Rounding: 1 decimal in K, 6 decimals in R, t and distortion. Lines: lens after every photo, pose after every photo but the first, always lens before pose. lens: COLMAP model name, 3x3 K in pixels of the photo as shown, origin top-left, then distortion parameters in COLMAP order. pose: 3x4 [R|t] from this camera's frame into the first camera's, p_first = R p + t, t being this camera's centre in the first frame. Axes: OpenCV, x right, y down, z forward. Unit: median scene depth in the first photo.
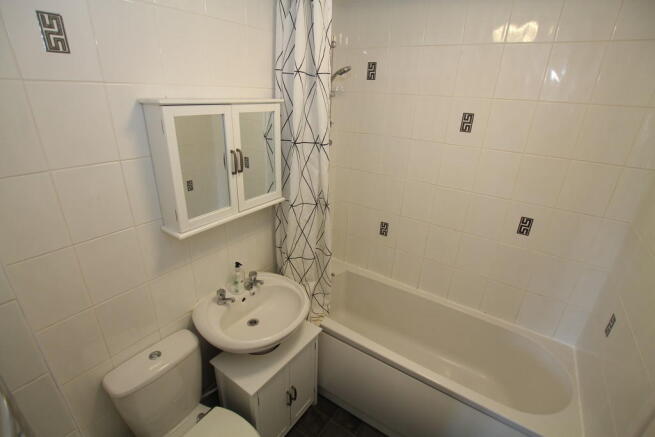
lens RADIAL K [[307.2, 0, 327.6], [0, 307.2, 219.1], [0, 0, 1]] dist [-0.017708, 0.000685]
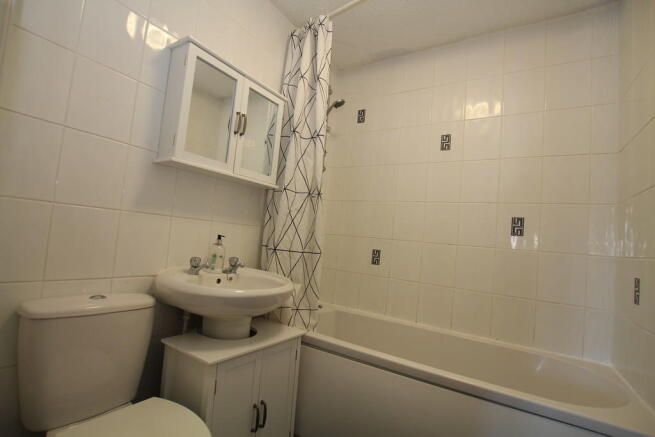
lens RADIAL K [[307.2, 0, 327.8], [0, 307.2, 219.4], [0, 0, 1]] dist [-0.017708, 0.000685]
pose [[0.998001, 0.053573, 0.033514, -0.005293], [-0.032913, 0.893413, -0.448029, 0.487673], [-0.053944, 0.446030, 0.893391, 0.138966]]
